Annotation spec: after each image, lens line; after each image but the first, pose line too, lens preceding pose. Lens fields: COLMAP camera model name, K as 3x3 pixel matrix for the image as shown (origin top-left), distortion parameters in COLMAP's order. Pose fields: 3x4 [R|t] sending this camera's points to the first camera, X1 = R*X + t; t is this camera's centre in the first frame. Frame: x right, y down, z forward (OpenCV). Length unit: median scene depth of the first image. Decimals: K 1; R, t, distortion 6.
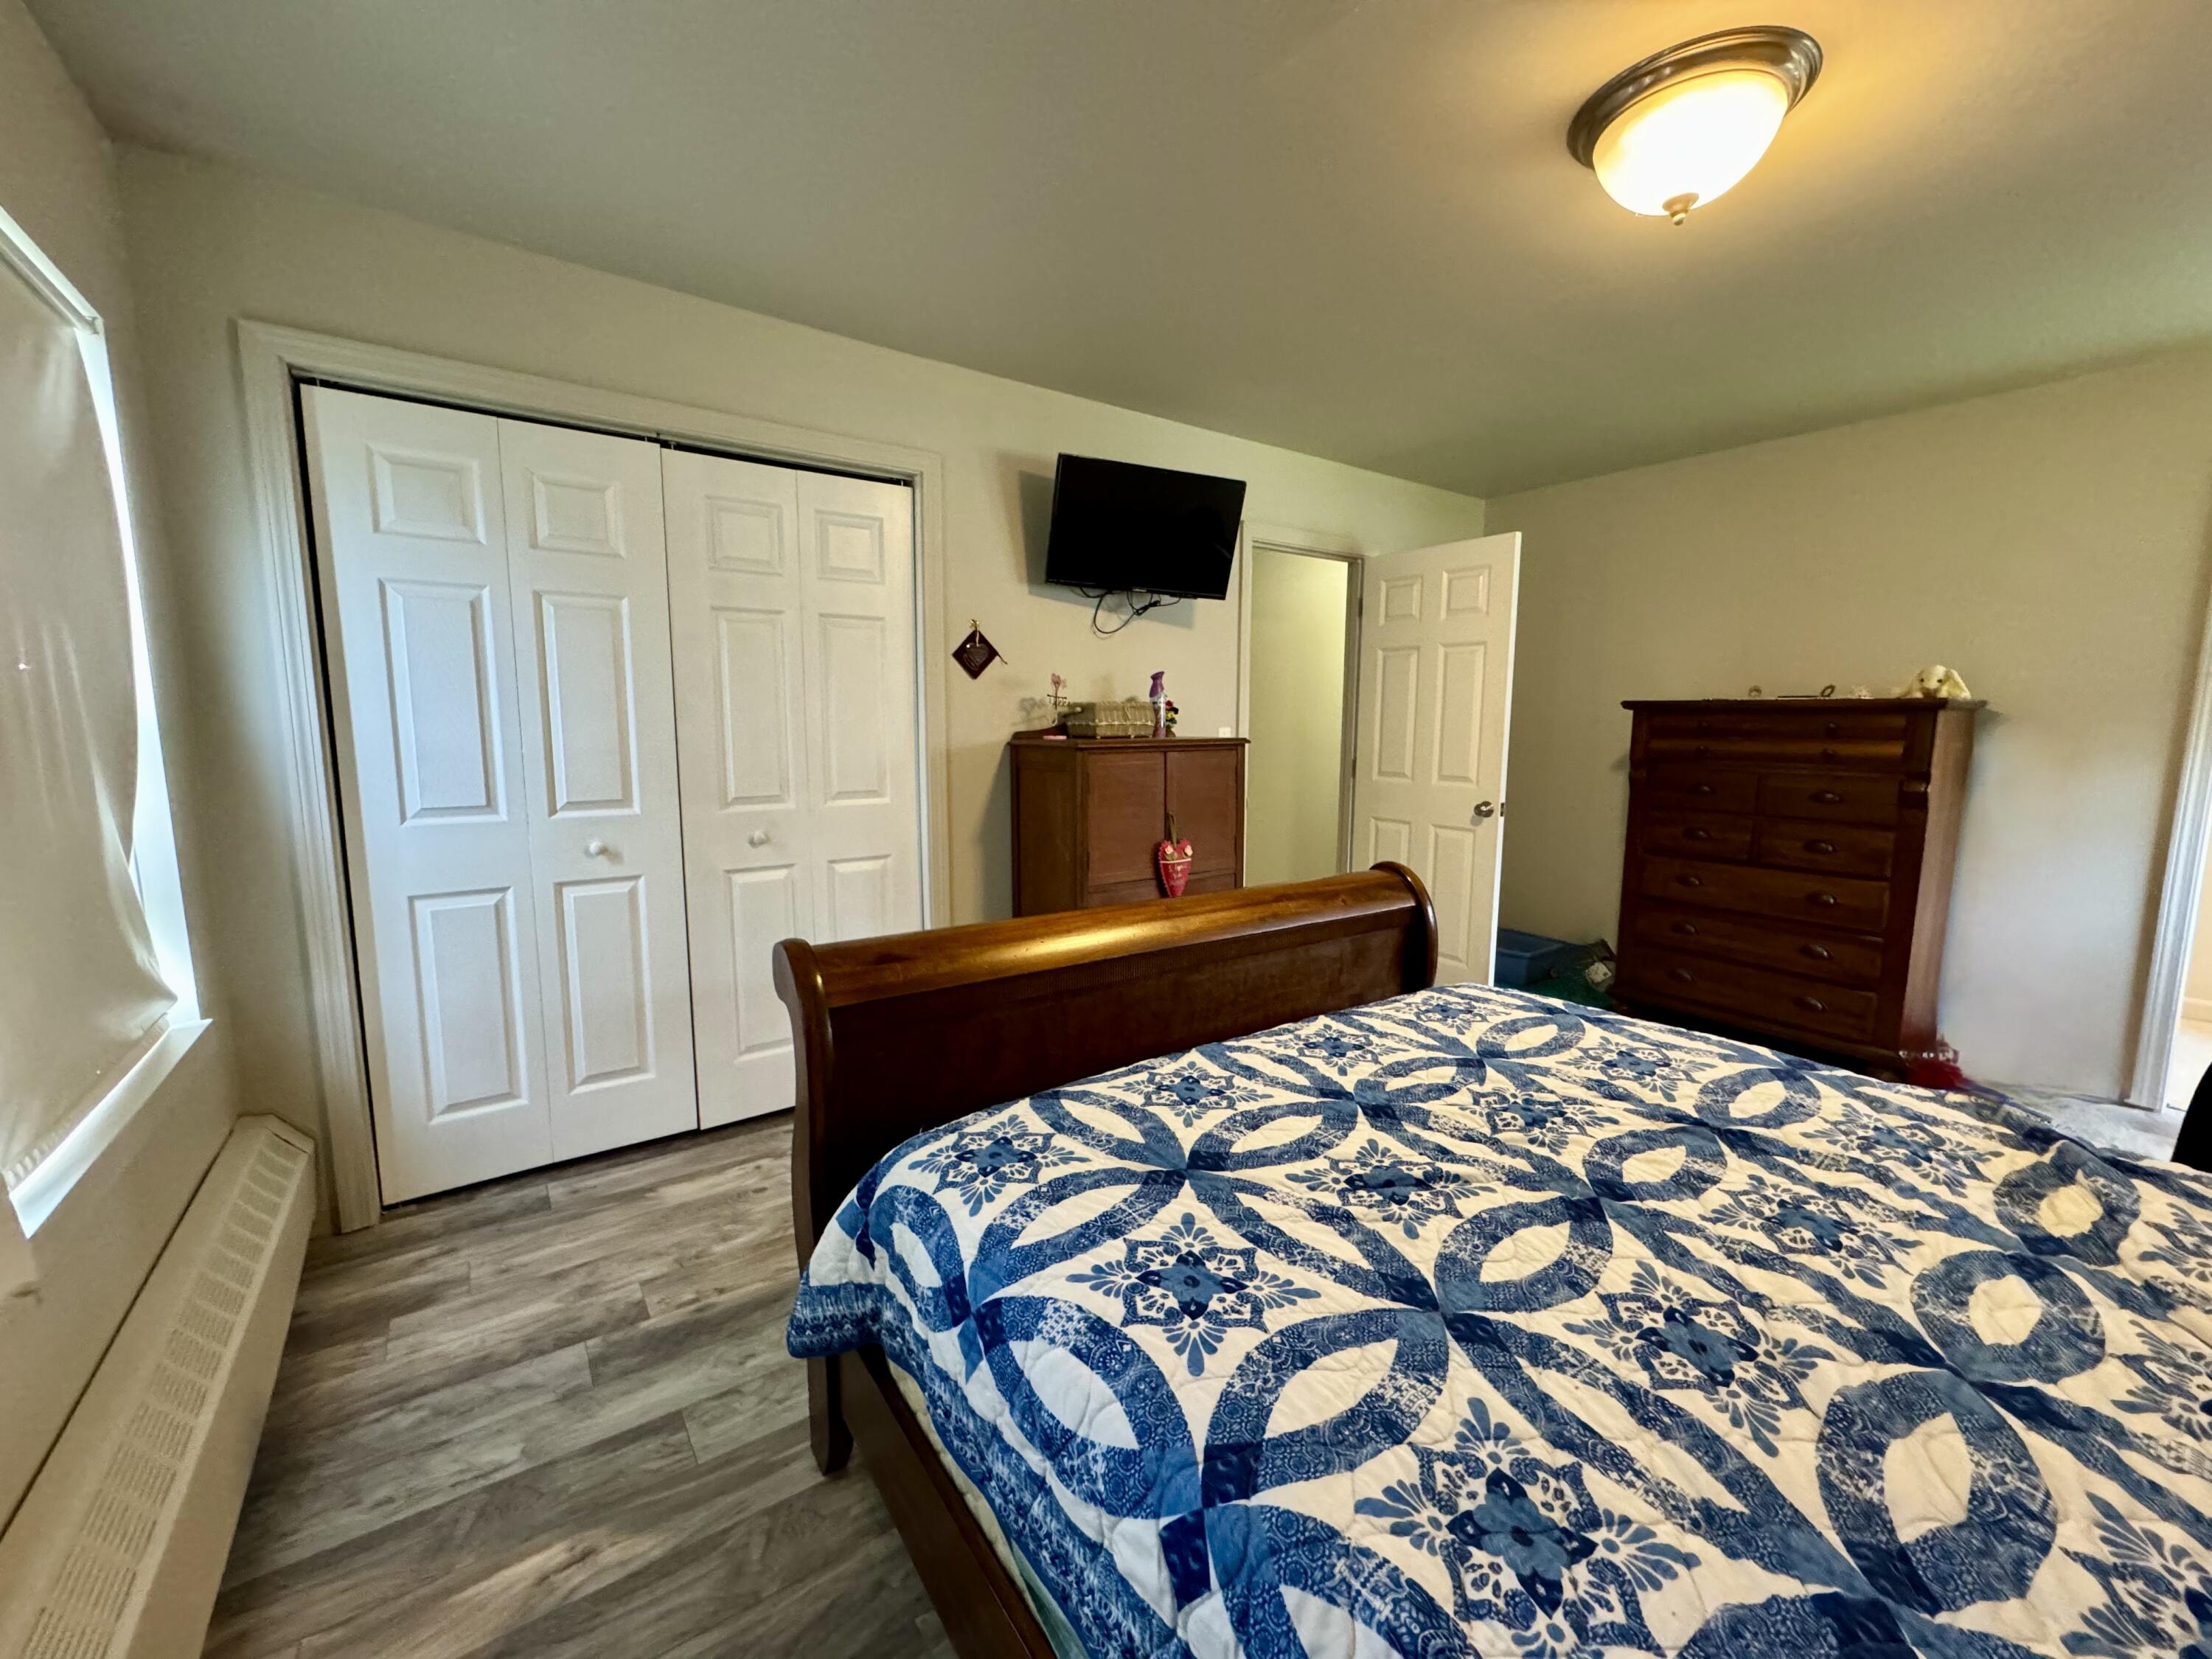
lens RADIAL K [[886.0, 0, 1106.0], [0, 886.0, 829.5], [0, 0, 1]] dist [-0.000577, 0.000099]
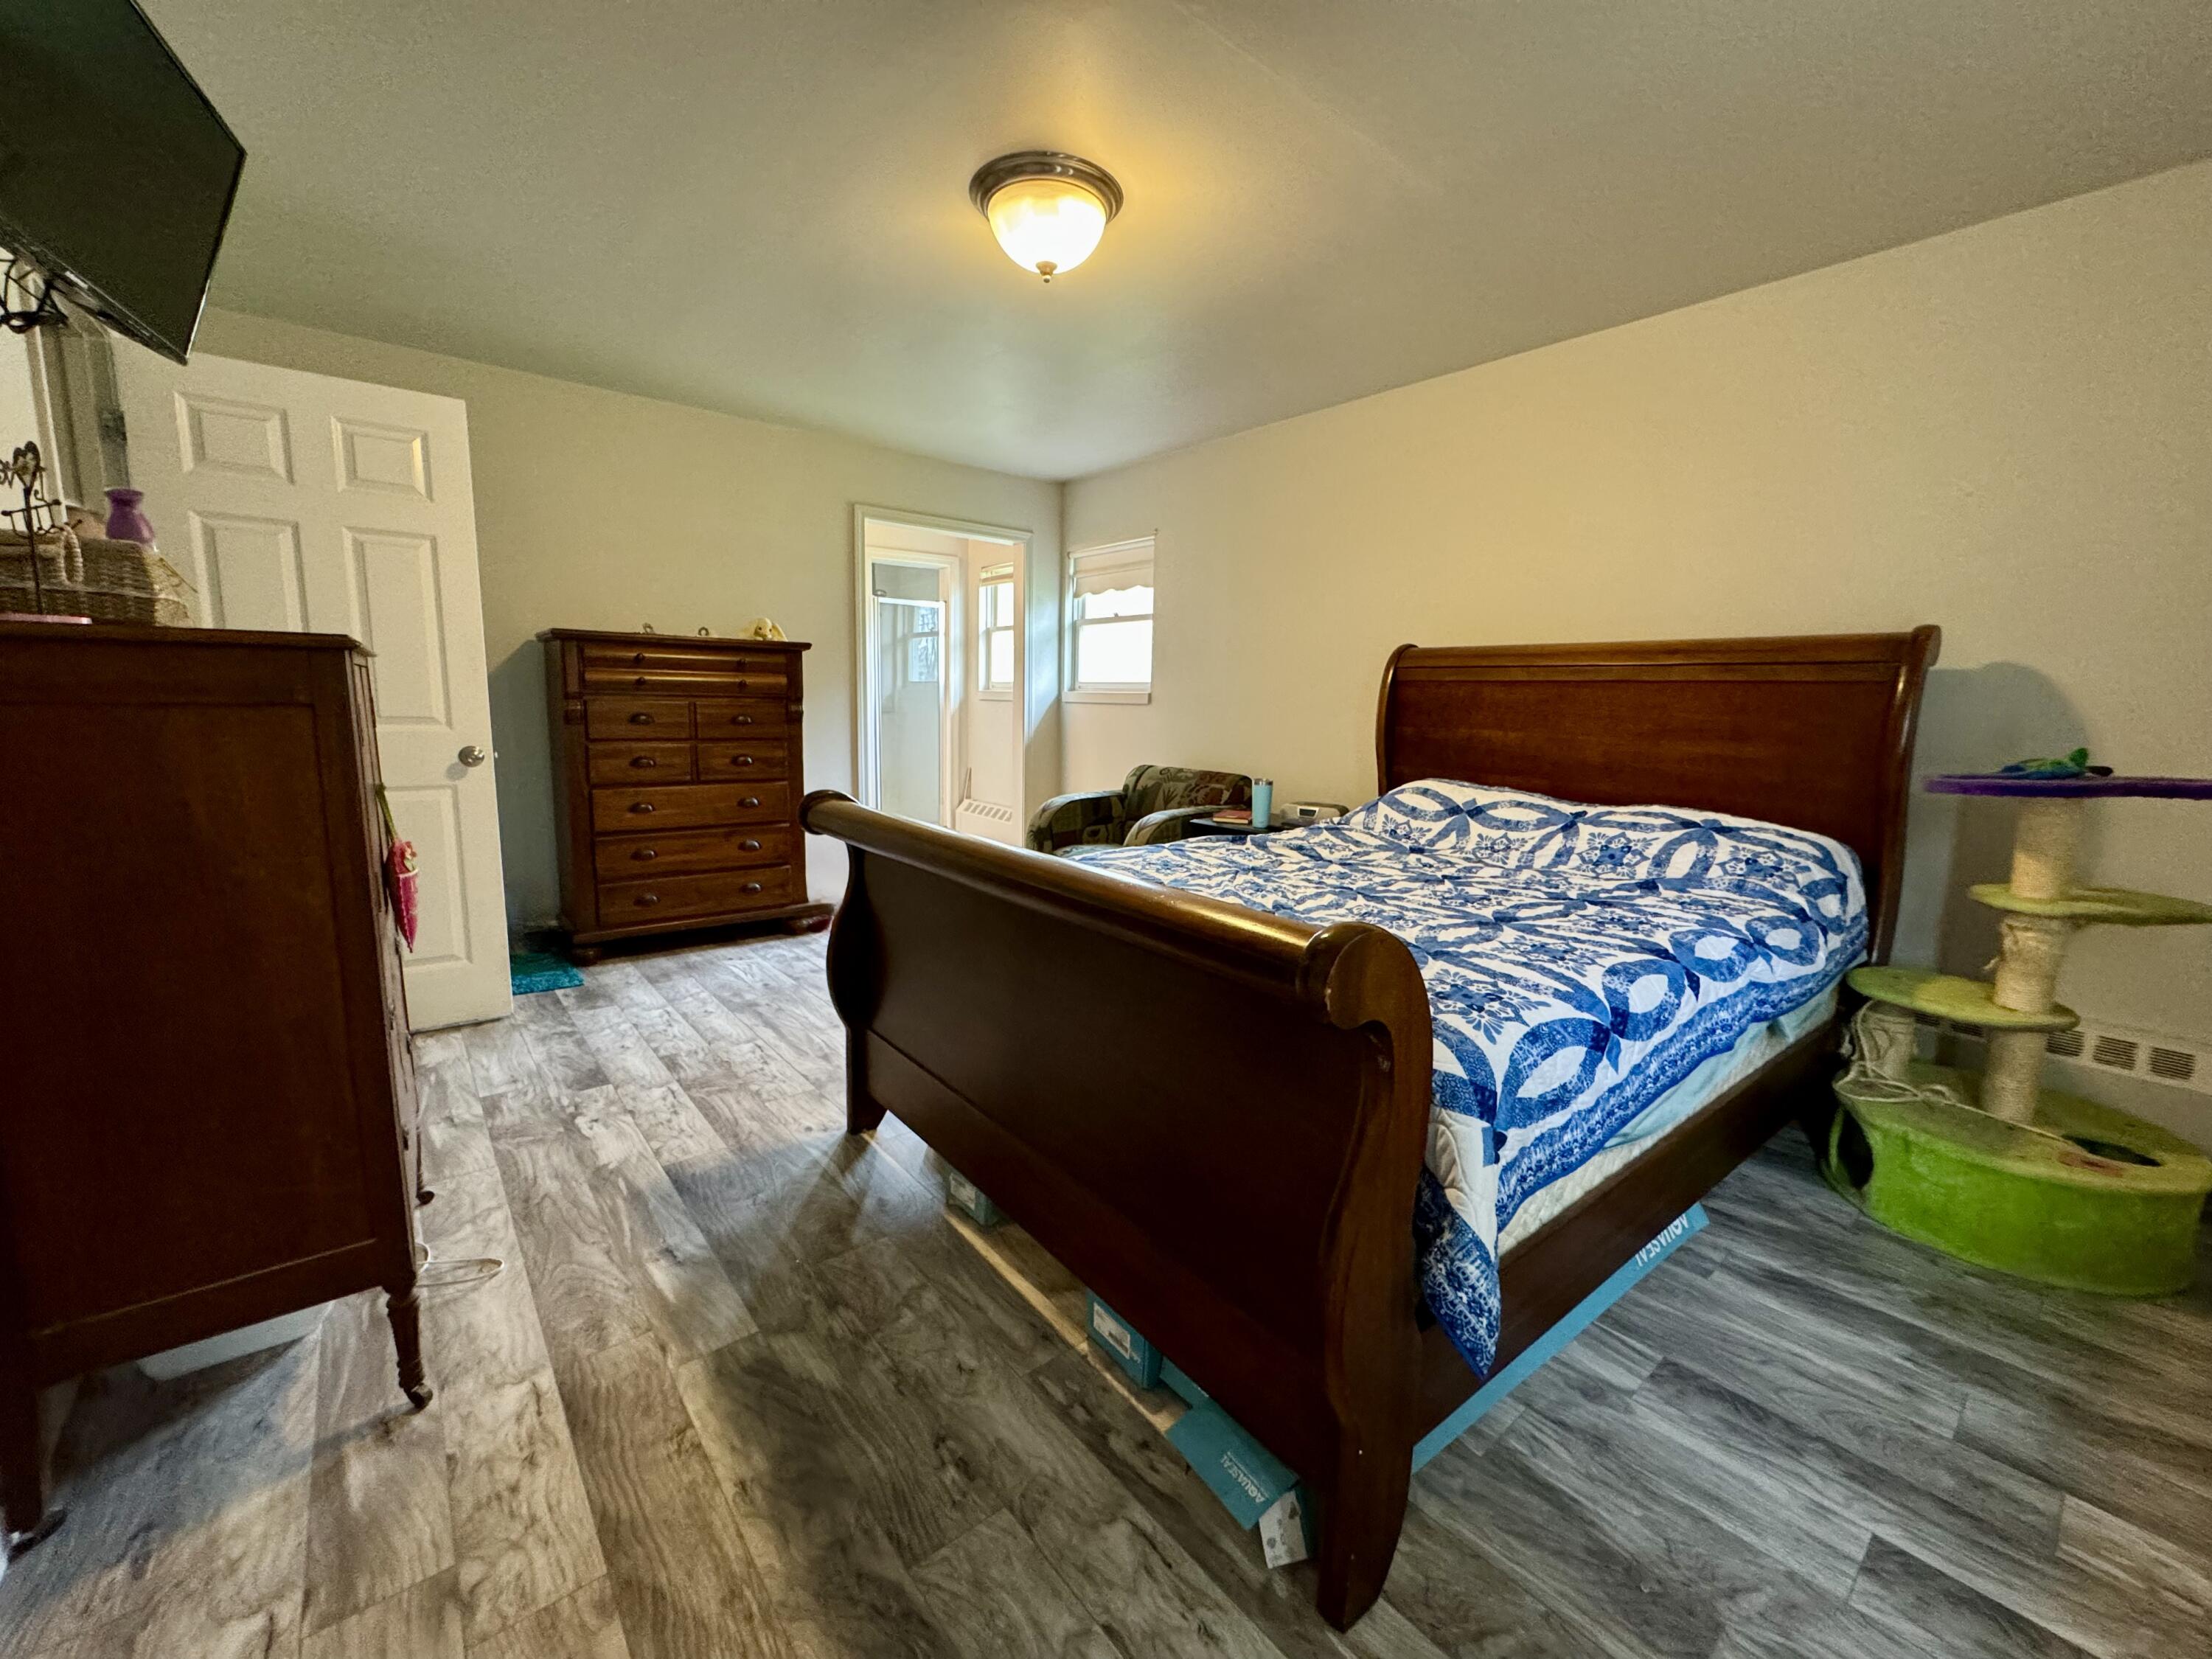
lens RADIAL K [[886.0, 0, 1106.0], [0, 886.0, 829.5], [0, 0, 1]] dist [-0.000577, 0.000099]
pose [[-0.058328, -0.153562, 0.986416, -0.483625], [0.101013, 0.982119, 0.158866, -0.032550], [-0.993174, 0.108907, -0.041774, 0.596009]]
